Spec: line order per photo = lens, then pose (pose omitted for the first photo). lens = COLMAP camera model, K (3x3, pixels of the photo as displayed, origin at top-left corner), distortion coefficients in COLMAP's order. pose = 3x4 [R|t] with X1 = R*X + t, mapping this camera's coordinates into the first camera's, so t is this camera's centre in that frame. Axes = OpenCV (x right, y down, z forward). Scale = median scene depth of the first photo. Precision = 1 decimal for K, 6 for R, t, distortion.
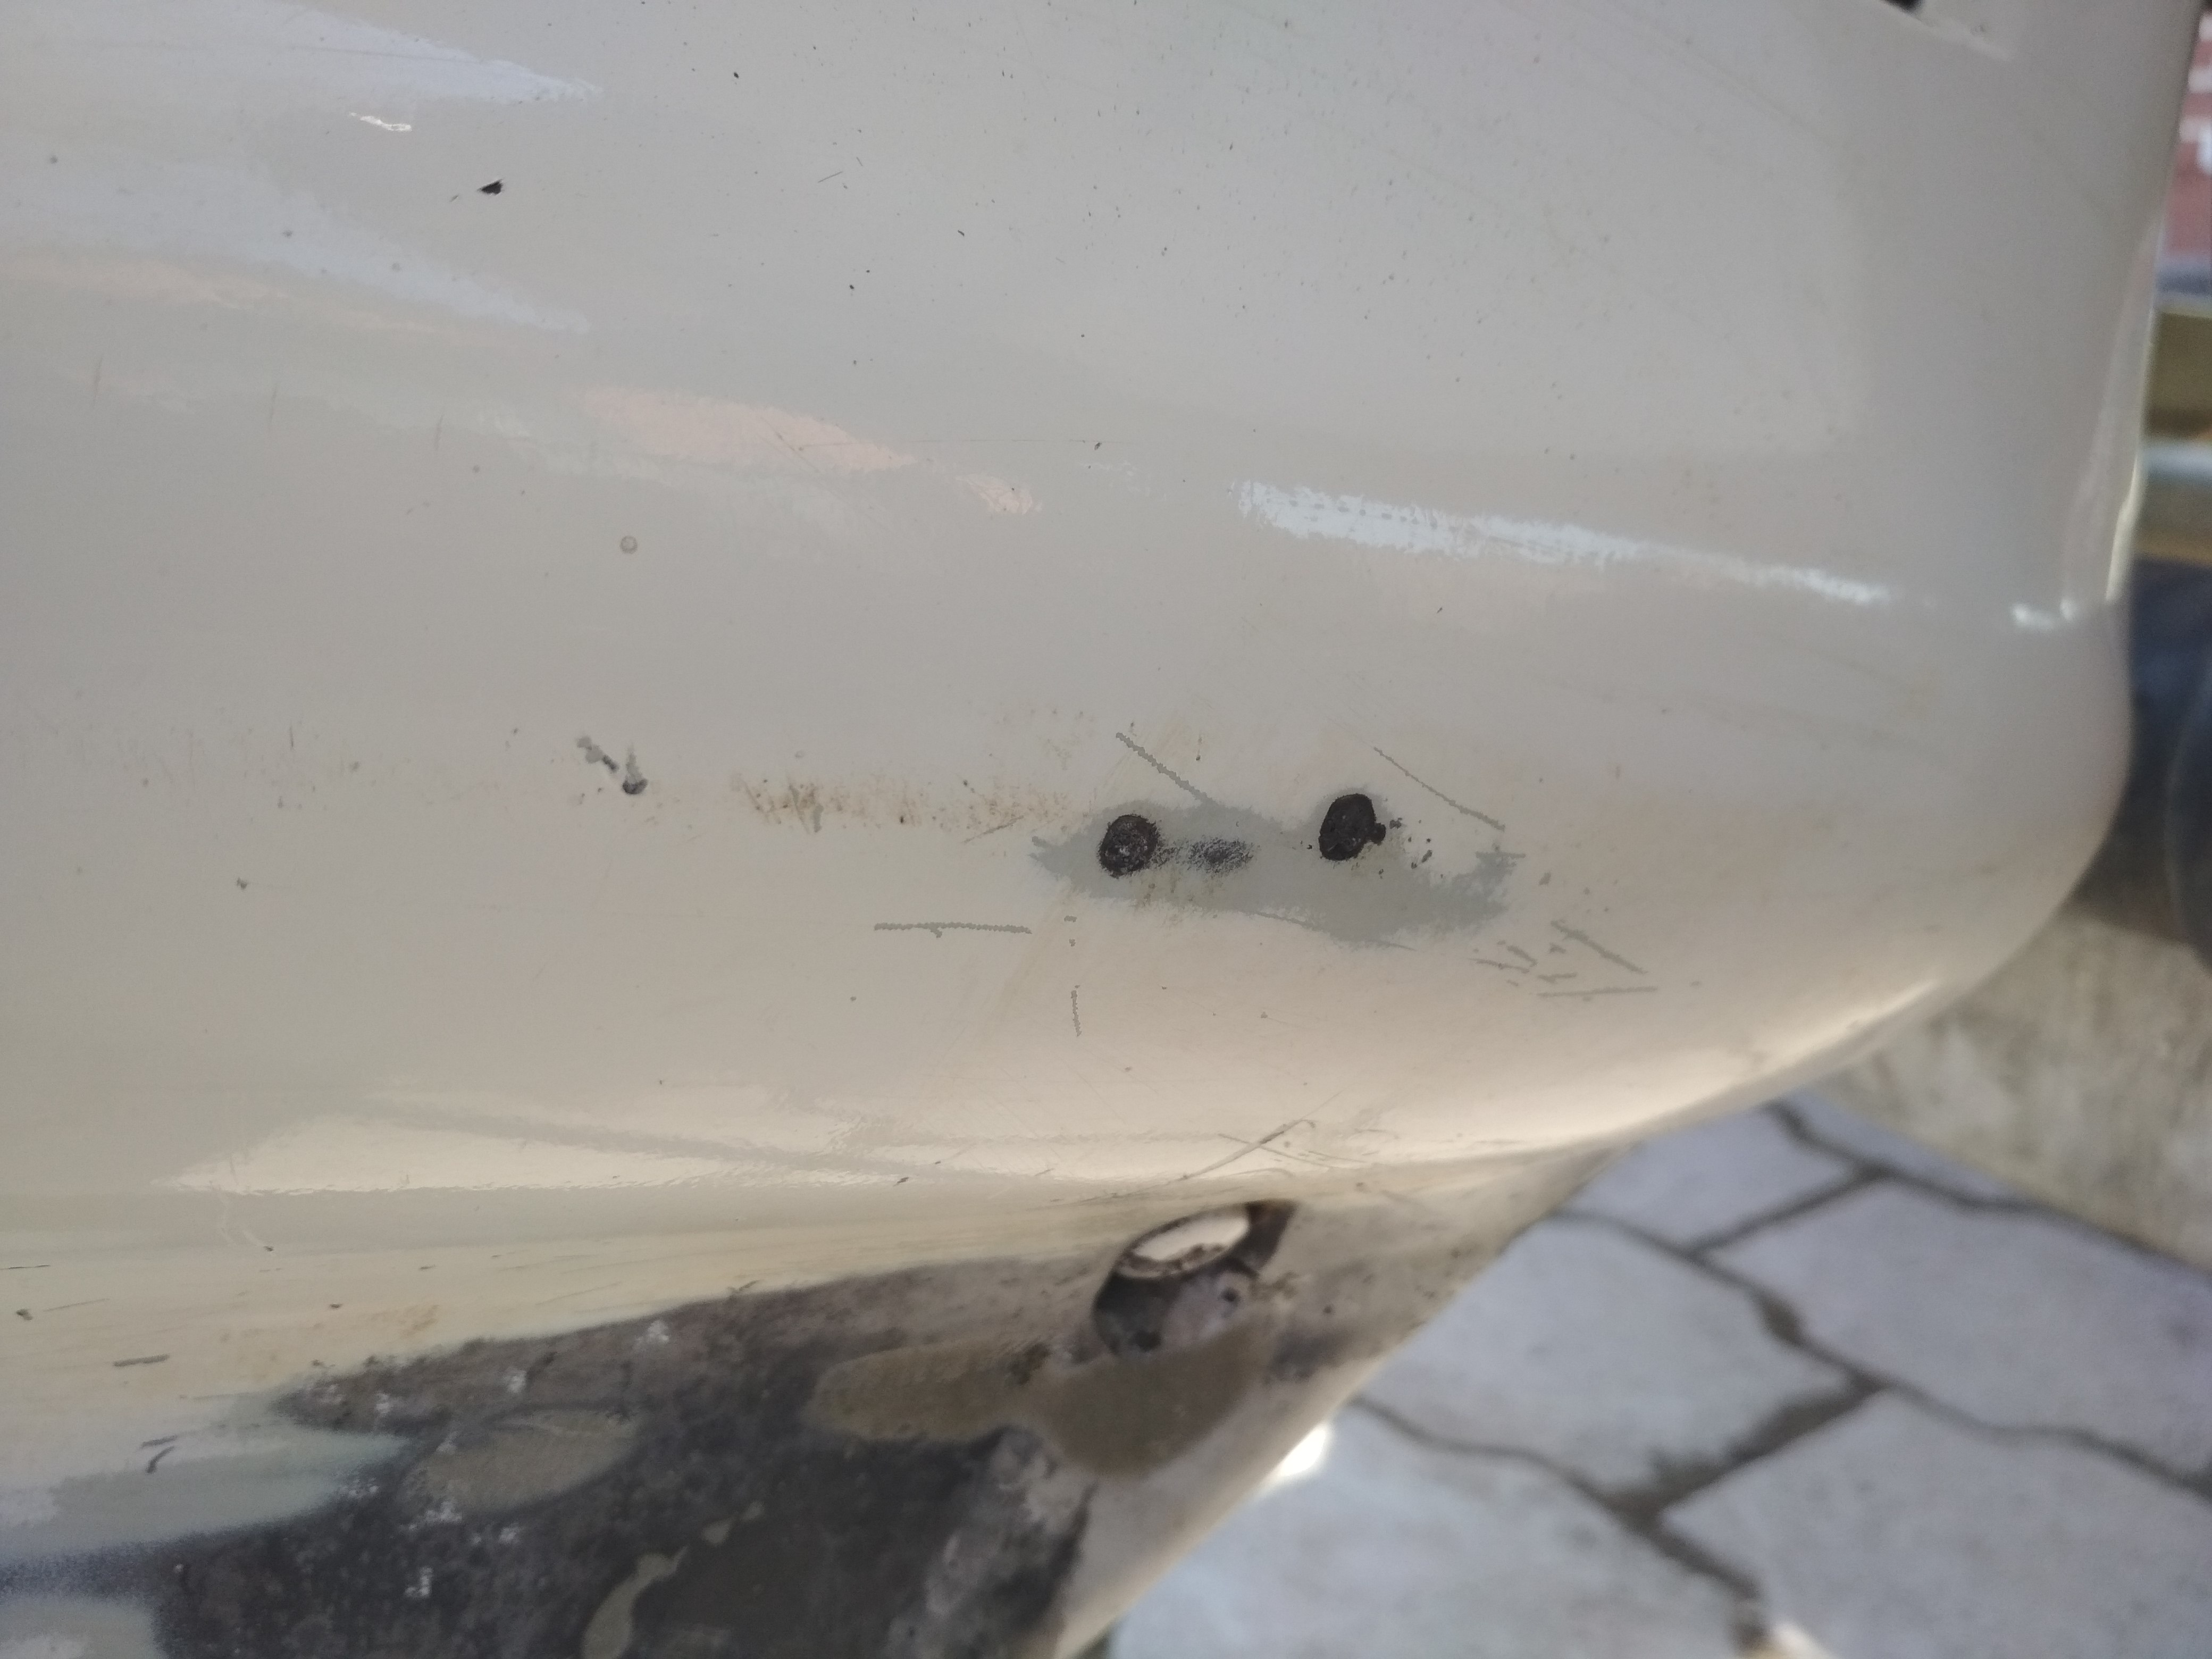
lens RADIAL K [[3010.6, 0, 1106.0], [0, 3010.6, 829.5], [0, 0, 1]] dist [0.085169, -1.365454]
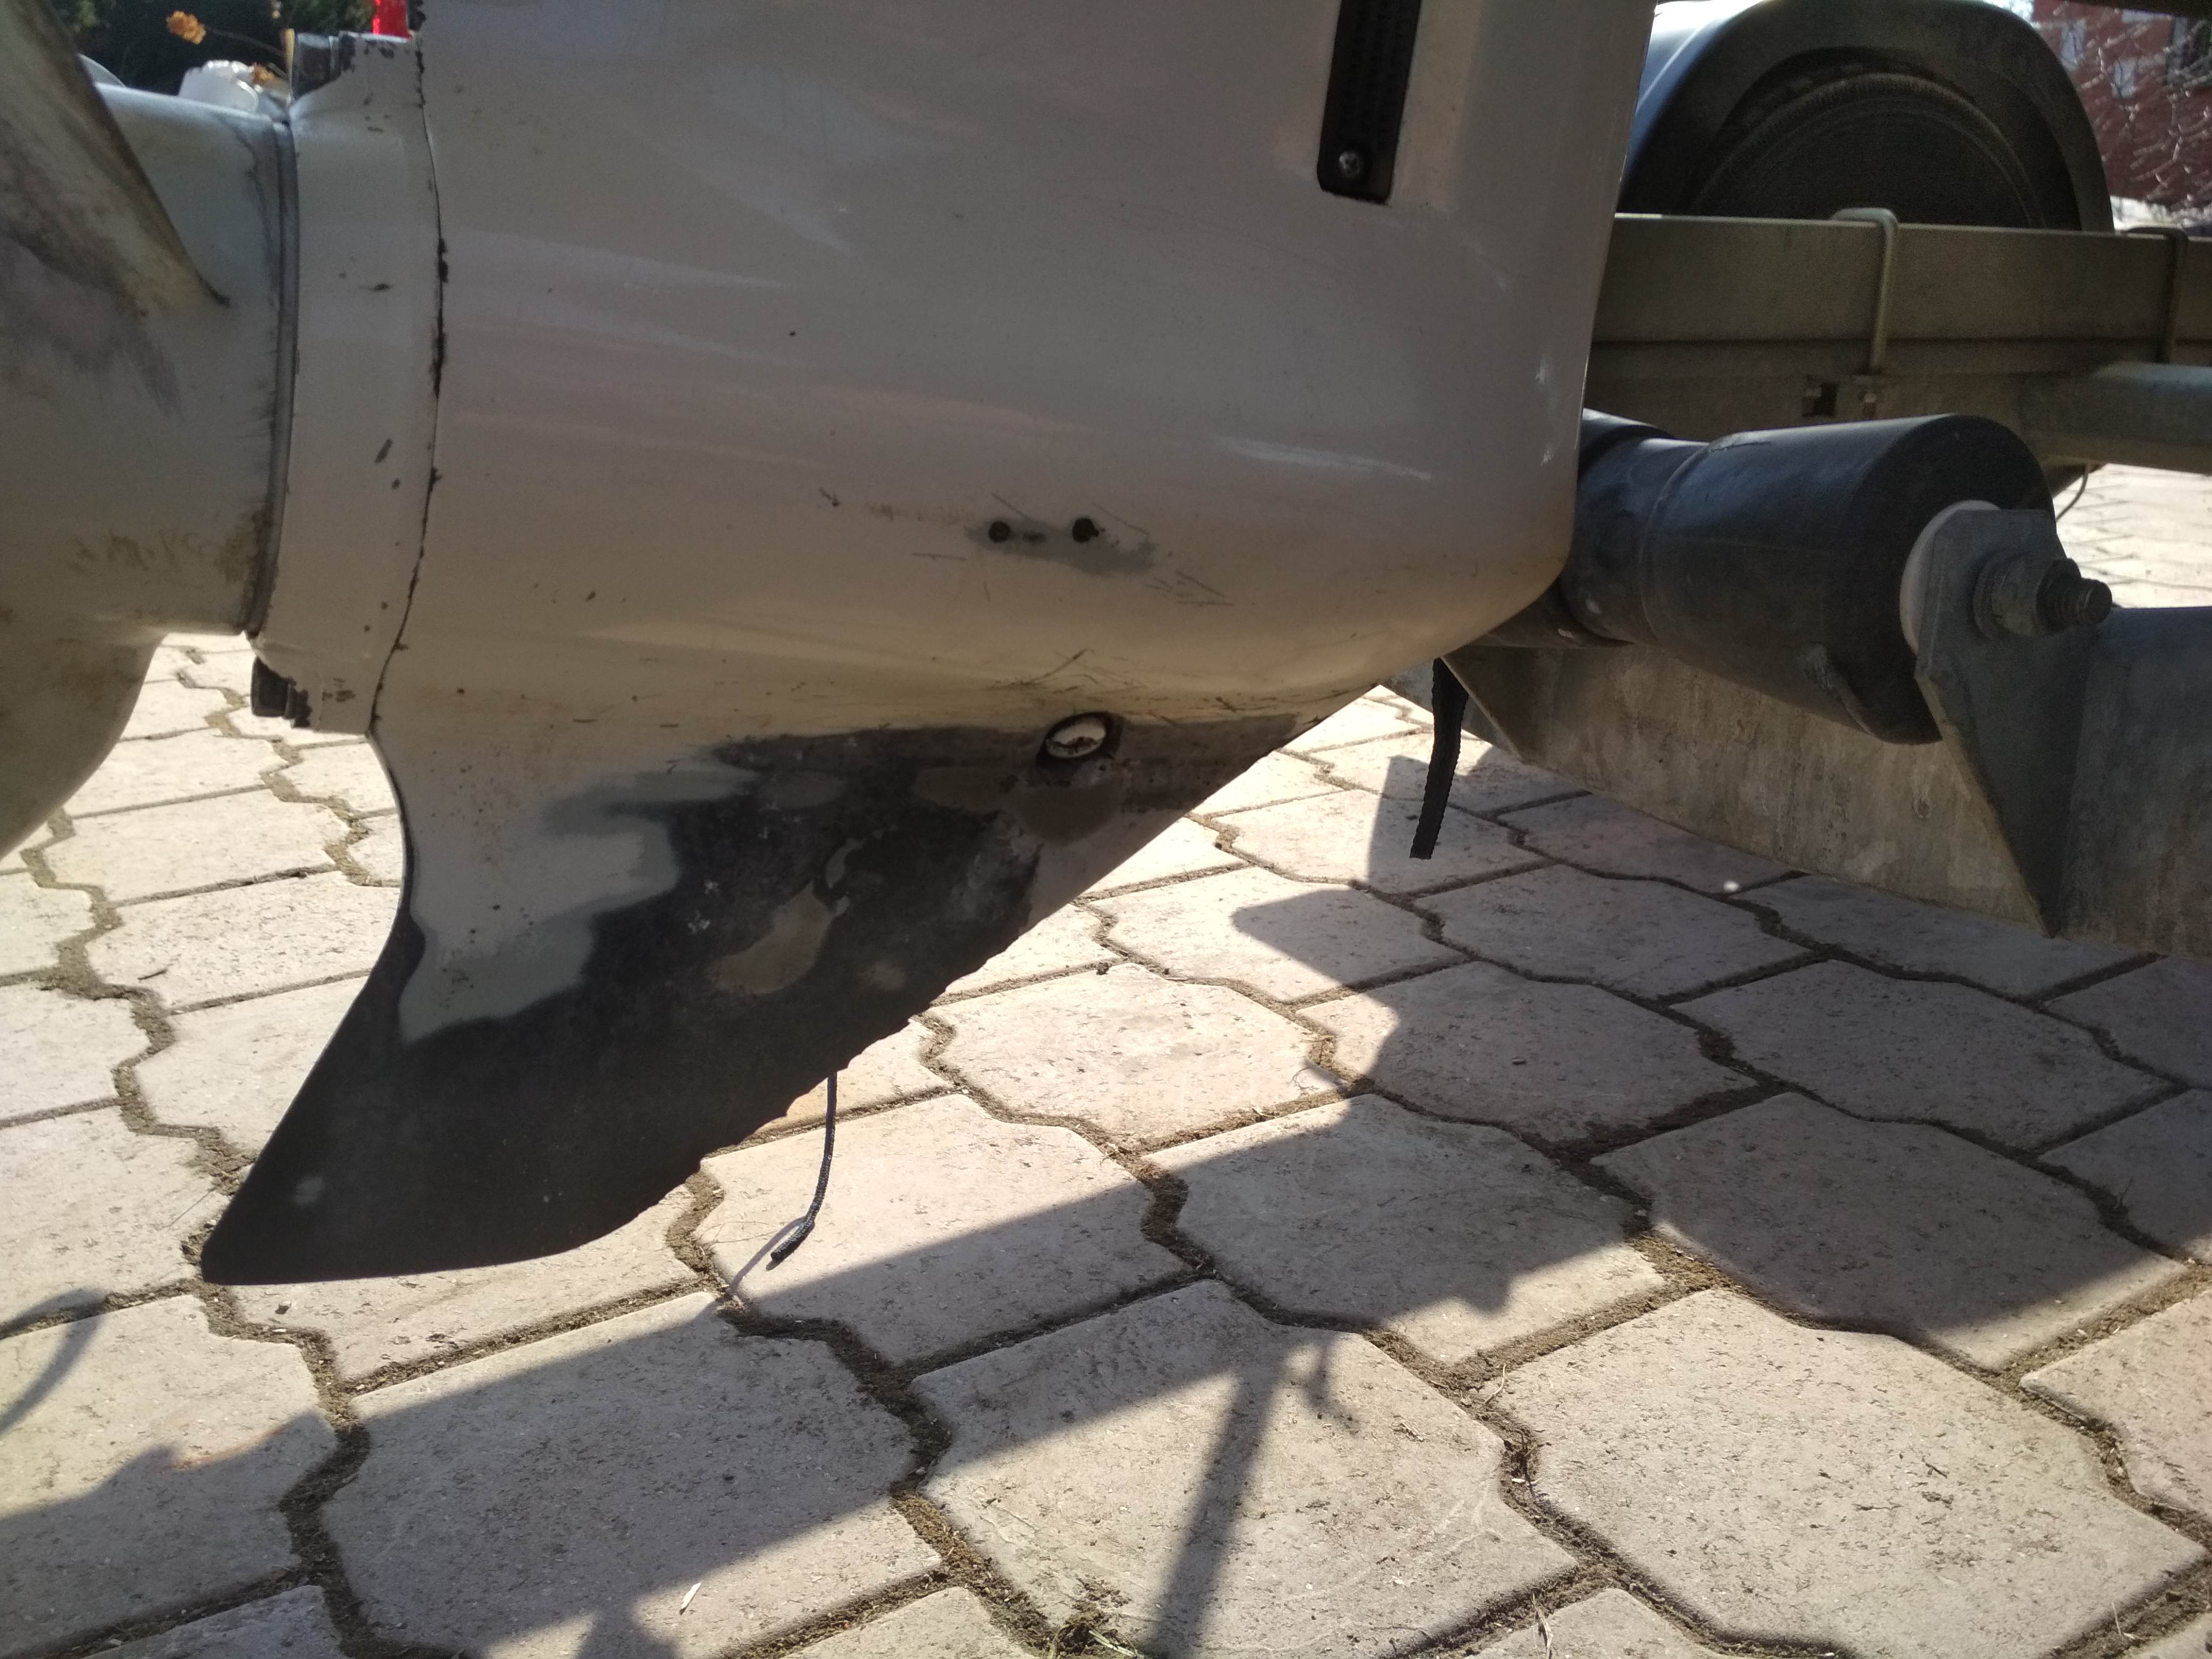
lens RADIAL K [[3010.6, 0, 1106.0], [0, 3010.6, 829.5], [0, 0, 1]] dist [0.085169, -1.365454]
pose [[0.996976, -0.017202, -0.075781, 0.253516], [0.018428, 0.999710, 0.015505, 0.193963], [0.075492, -0.016854, 0.997004, -1.508453]]
